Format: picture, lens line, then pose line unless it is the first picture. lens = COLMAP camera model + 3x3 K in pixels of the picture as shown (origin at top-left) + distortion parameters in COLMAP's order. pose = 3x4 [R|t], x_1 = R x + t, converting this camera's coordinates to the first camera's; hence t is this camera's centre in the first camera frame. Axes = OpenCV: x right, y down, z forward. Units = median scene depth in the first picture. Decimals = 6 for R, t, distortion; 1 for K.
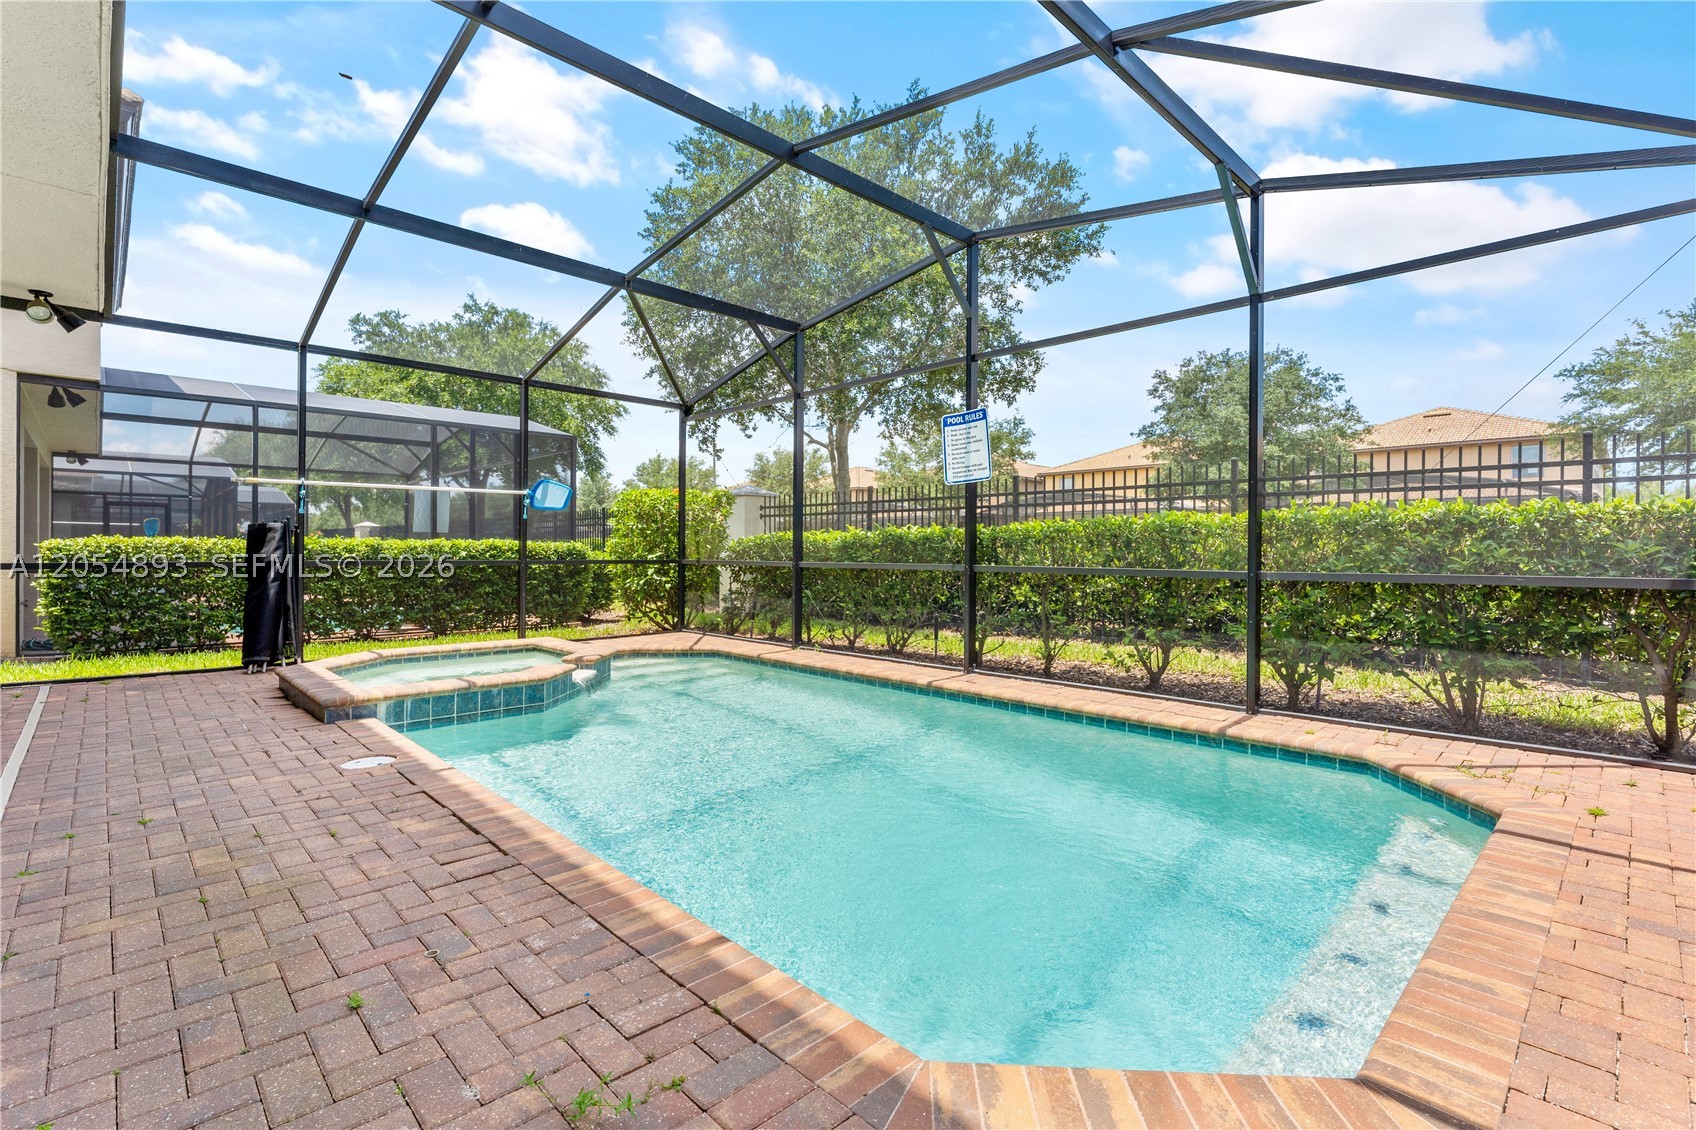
lens RADIAL K [[799.2, 0, 799.9], [0, 799.2, 550.3], [0, 0, 1]] dist [-0.000444, -0.001355]
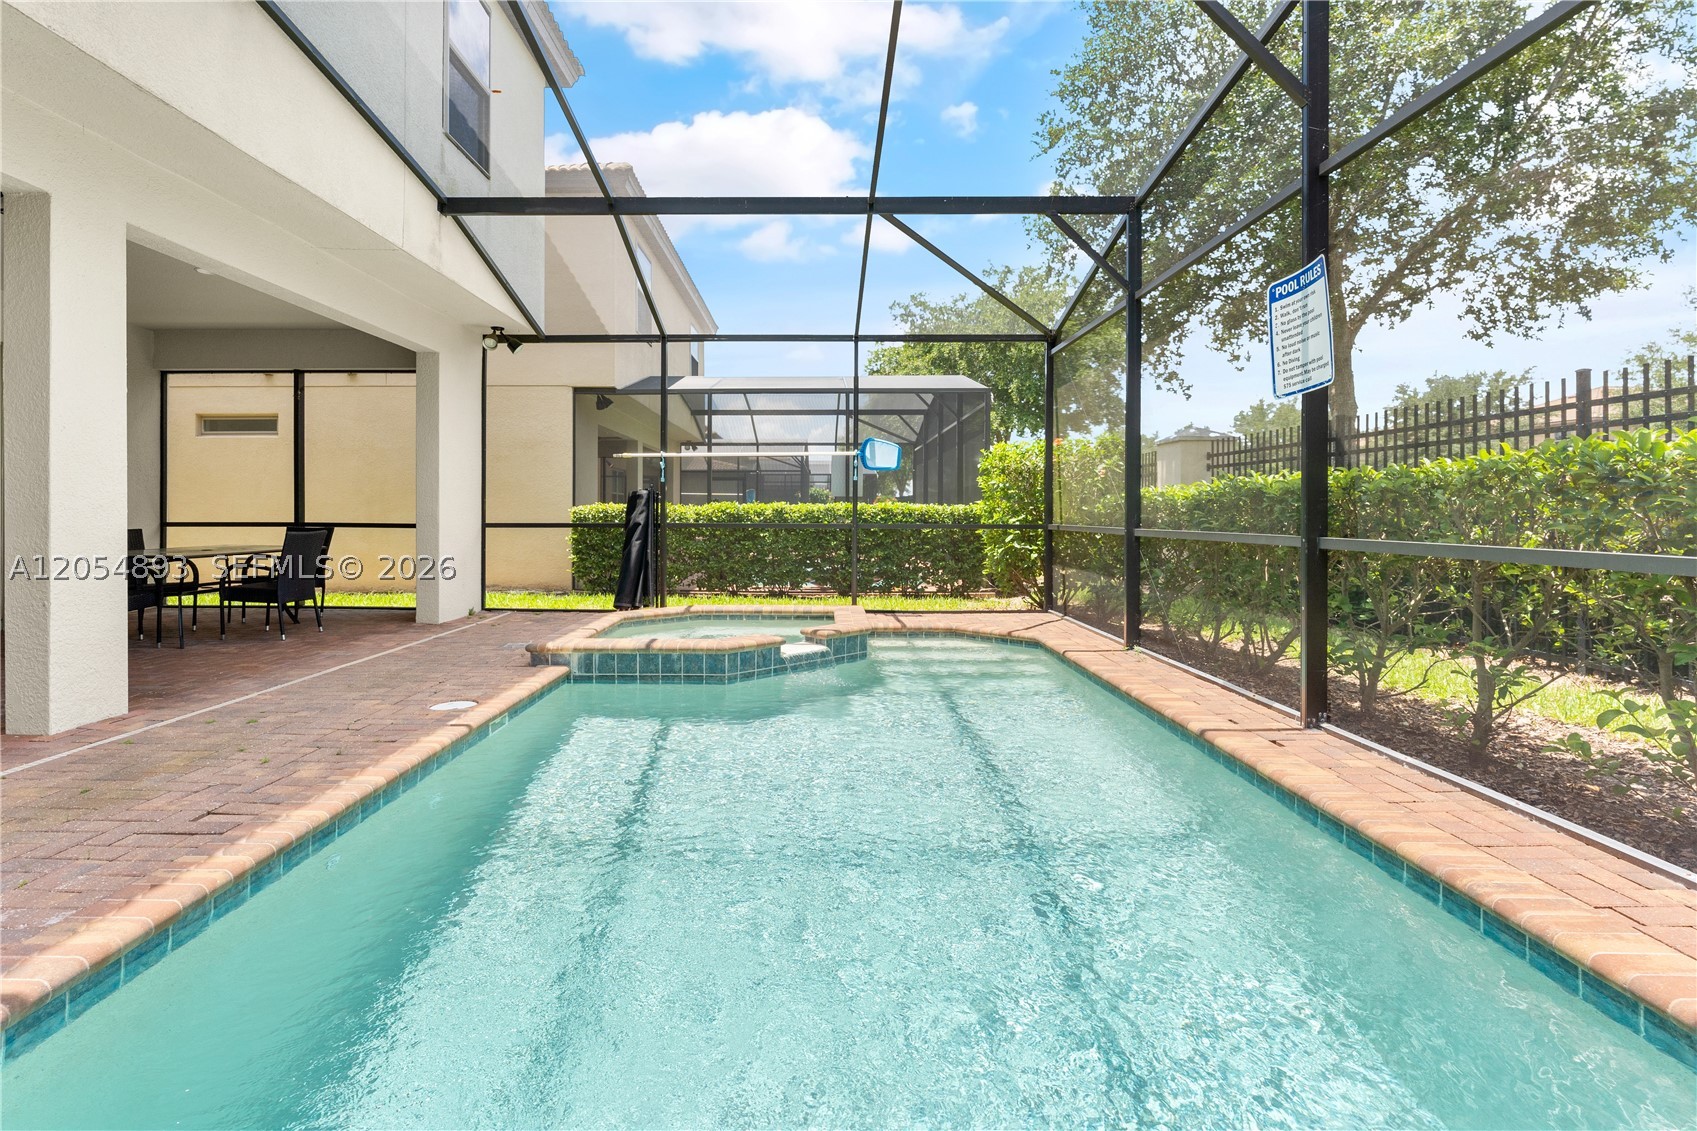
lens RADIAL K [[799.6, 0, 824.2], [0, 799.6, 506.8], [0, 0, 1]] dist [-0.000444, -0.001355]
pose [[0.709592, -0.007640, -0.704572, 0.305125], [0.000870, 0.999950, -0.009967, 0.001713], [0.704613, 0.006459, 0.709563, 0.292994]]
